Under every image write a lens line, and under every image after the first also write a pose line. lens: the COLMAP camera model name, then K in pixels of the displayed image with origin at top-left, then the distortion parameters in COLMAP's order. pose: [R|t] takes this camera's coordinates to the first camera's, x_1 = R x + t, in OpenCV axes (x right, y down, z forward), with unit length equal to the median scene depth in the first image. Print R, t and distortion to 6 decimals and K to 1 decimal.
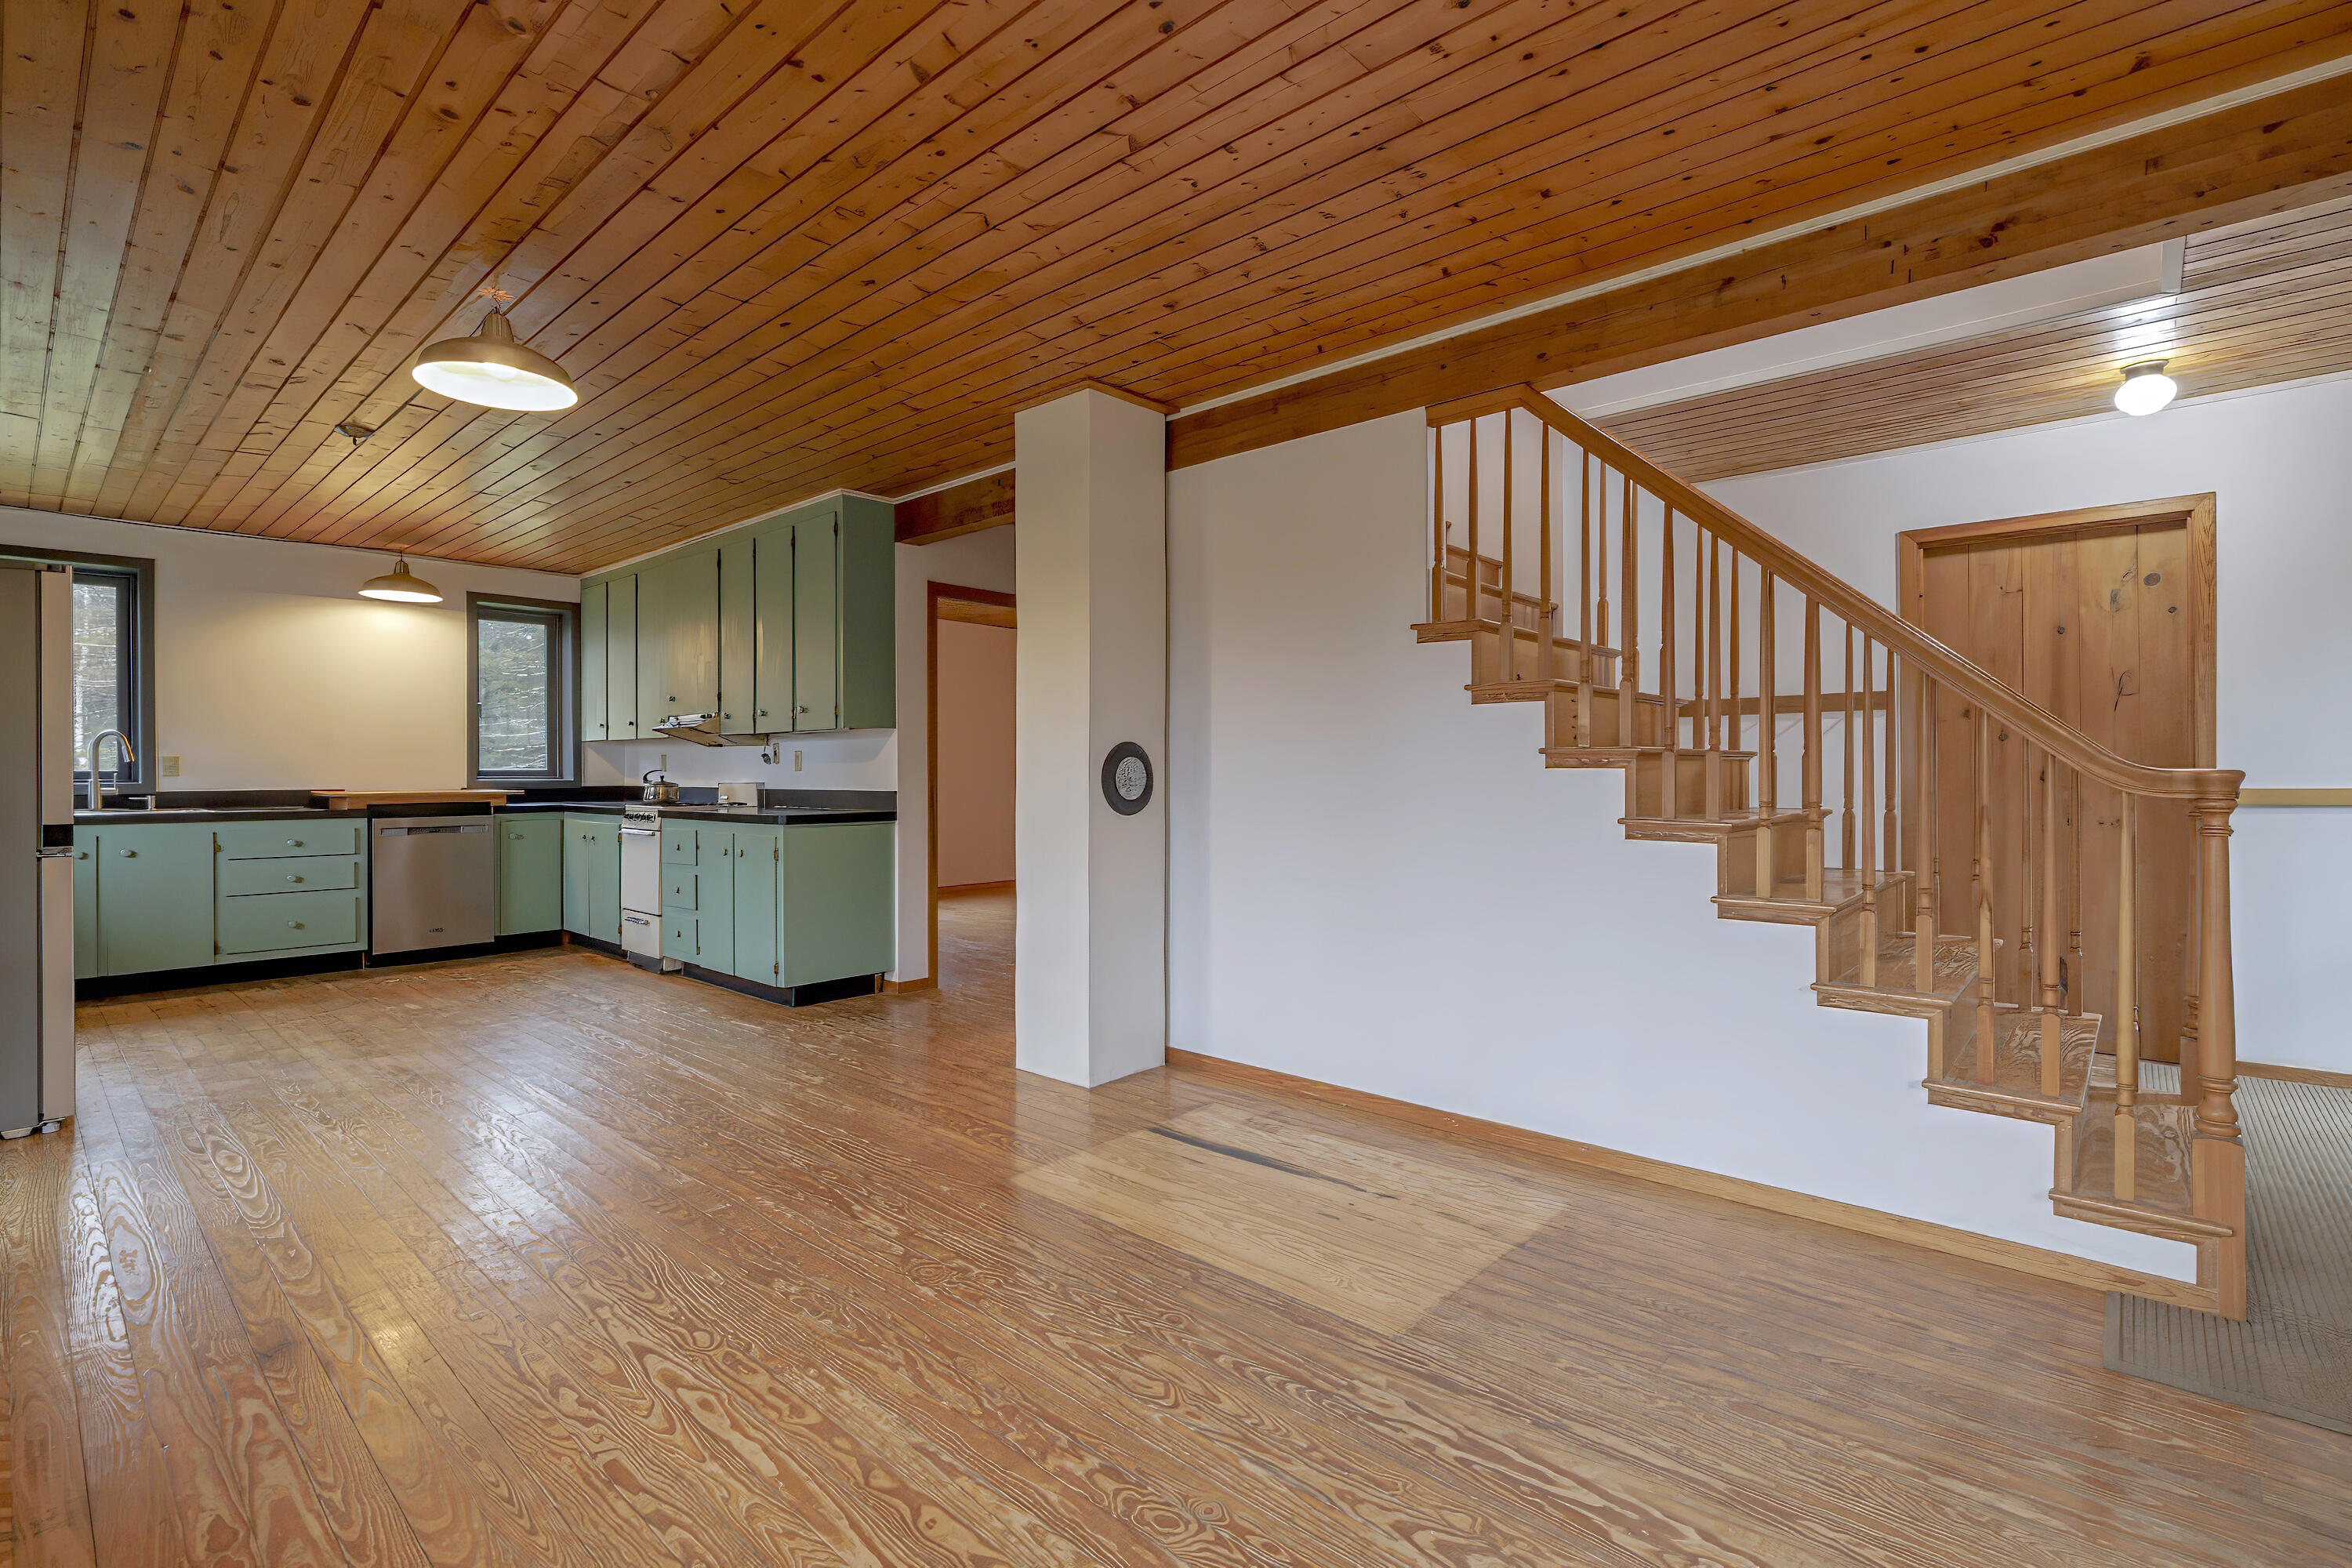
lens RADIAL K [[1069.9, 0, 1179.4], [0, 1069.9, 769.5], [0, 0, 1]] dist [-0.002759, 0.000408]
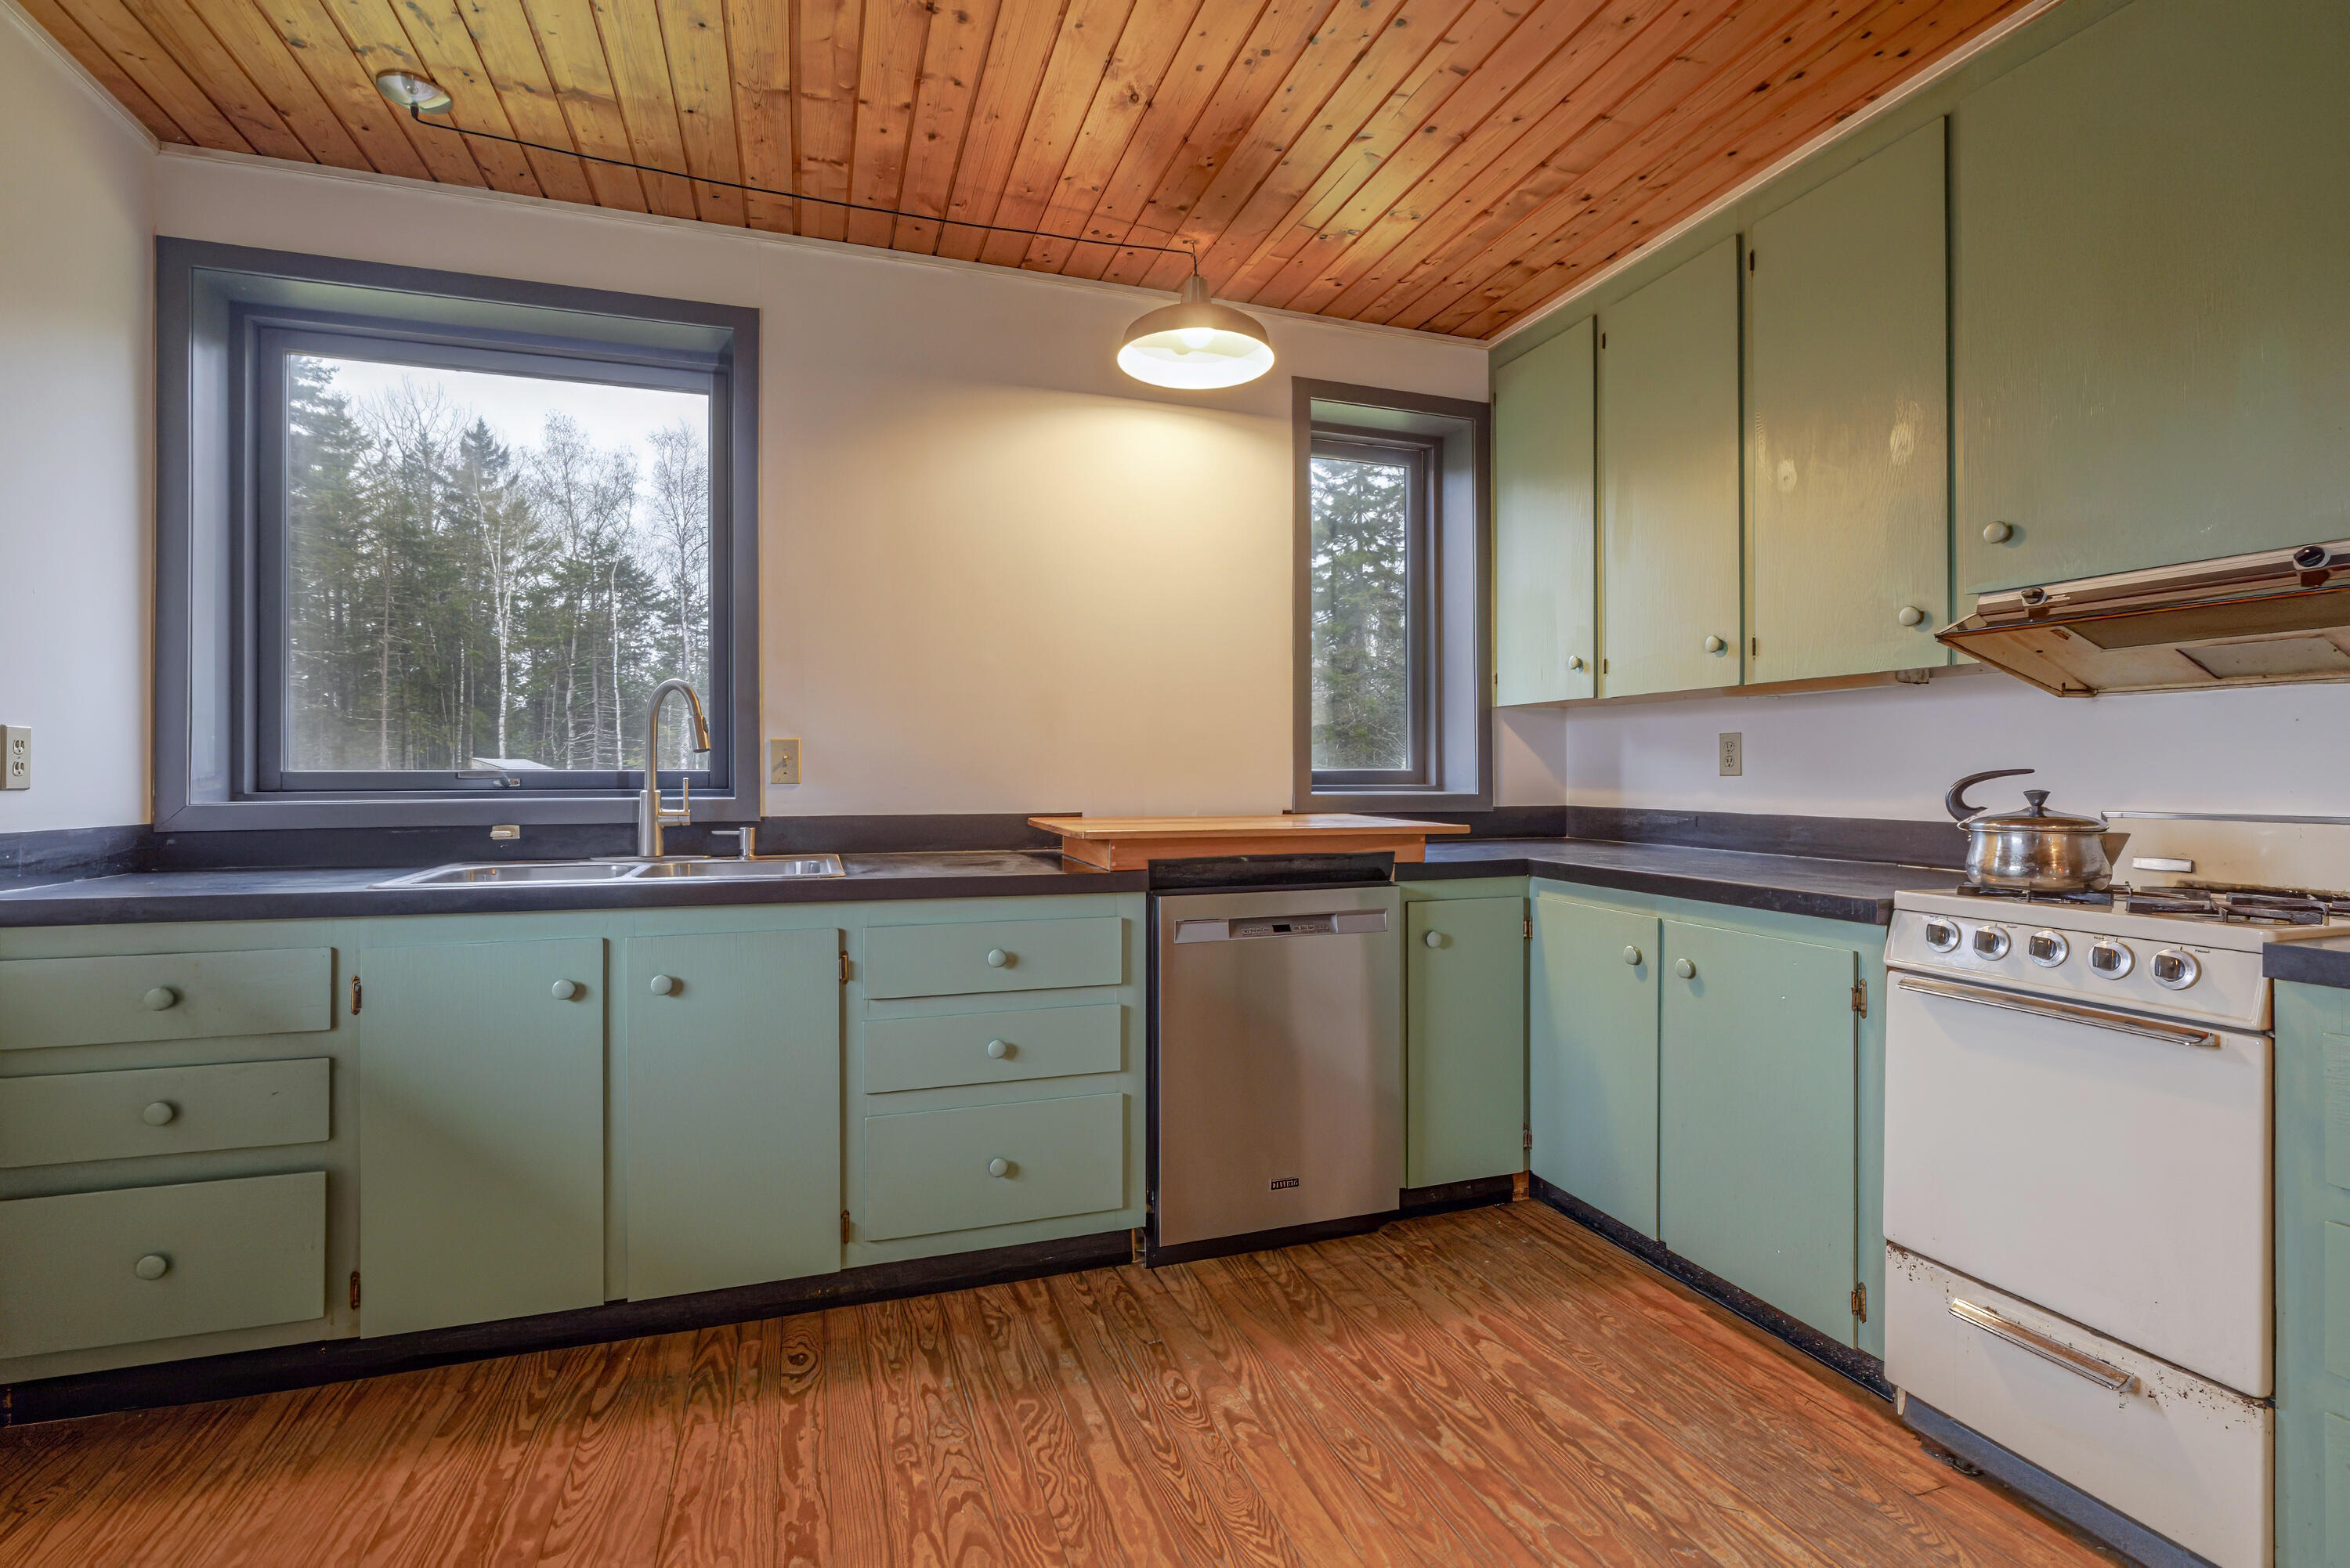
lens RADIAL K [[1087.1, 0, 1173.1], [0, 1087.1, 770.0], [0, 0, 1]] dist [-0.006178, 0.000088]
pose [[0.873438, 0.000543, -0.486936, -1.044410], [-0.001762, 0.999996, -0.002045, 0.002263], [0.486933, 0.002645, 0.873435, 1.229431]]
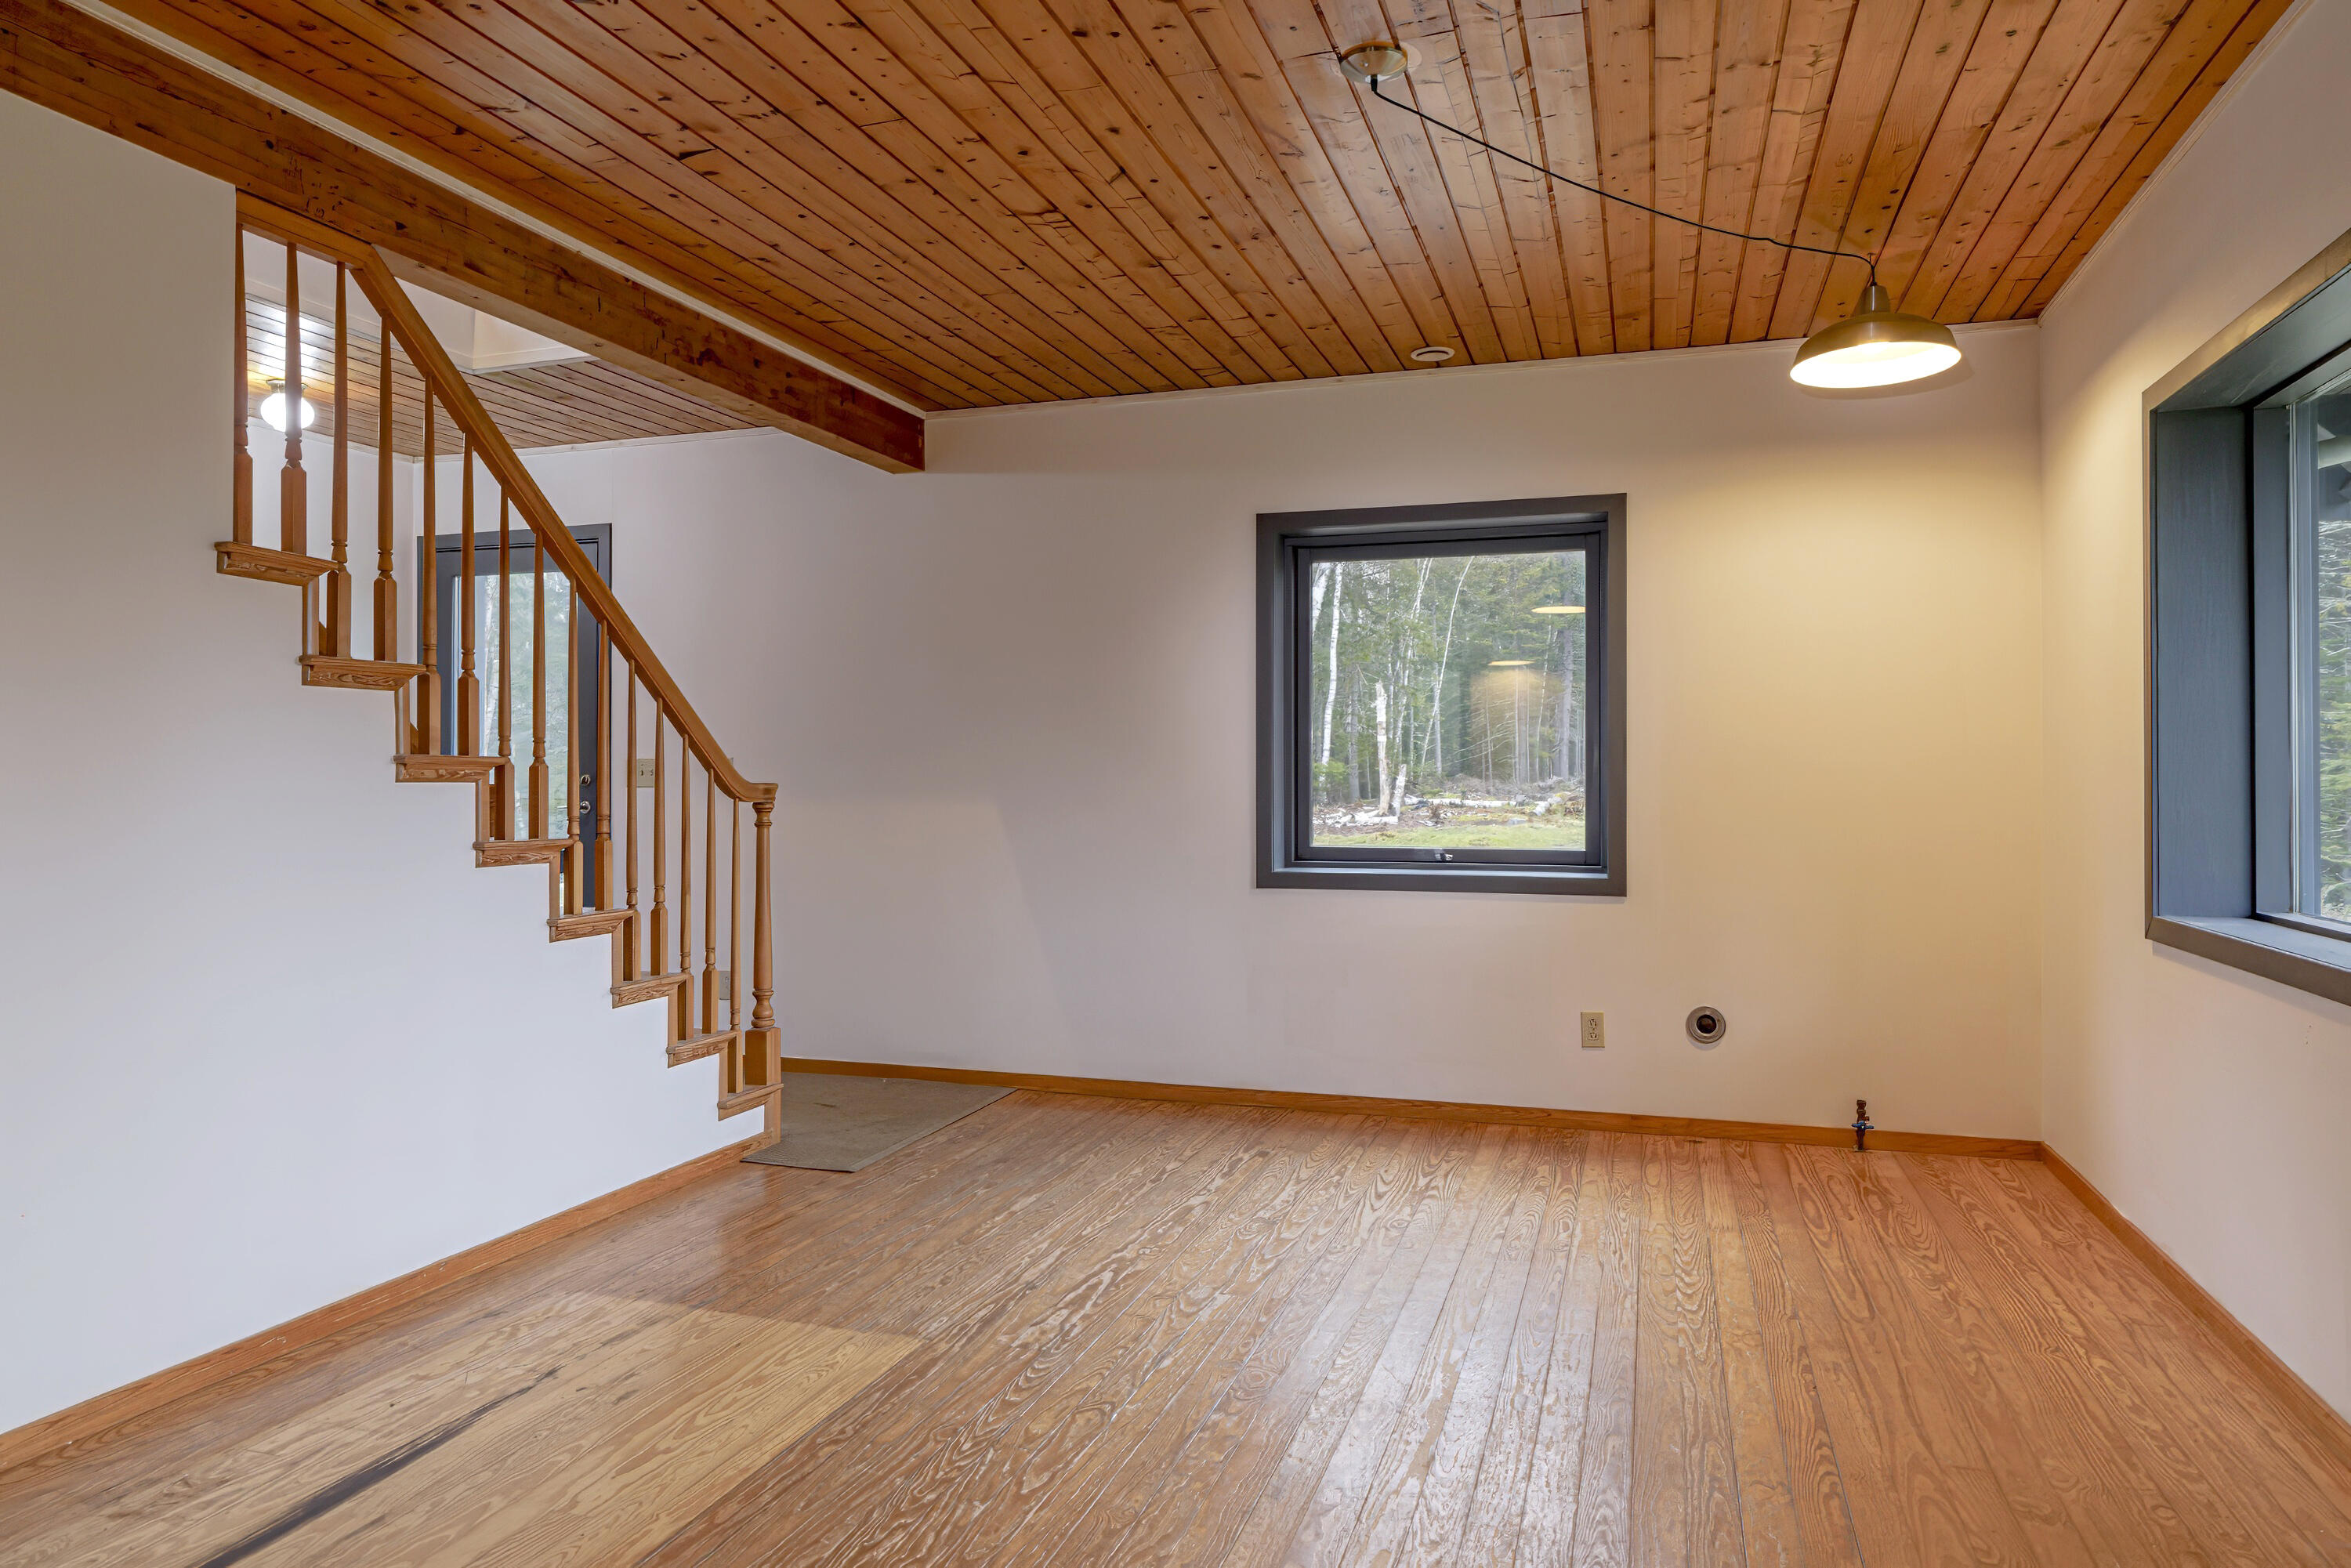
lens RADIAL K [[1456.1, 0, 1175.0], [0, 1456.1, 768.1], [0, 0, 1]] dist [-0.000735, -0.000172]
pose [[-0.402894, 0.008976, 0.915203, -0.770368], [0.002209, 0.999959, -0.008835, -0.000845], [-0.915244, -0.001538, -0.402897, 0.882920]]
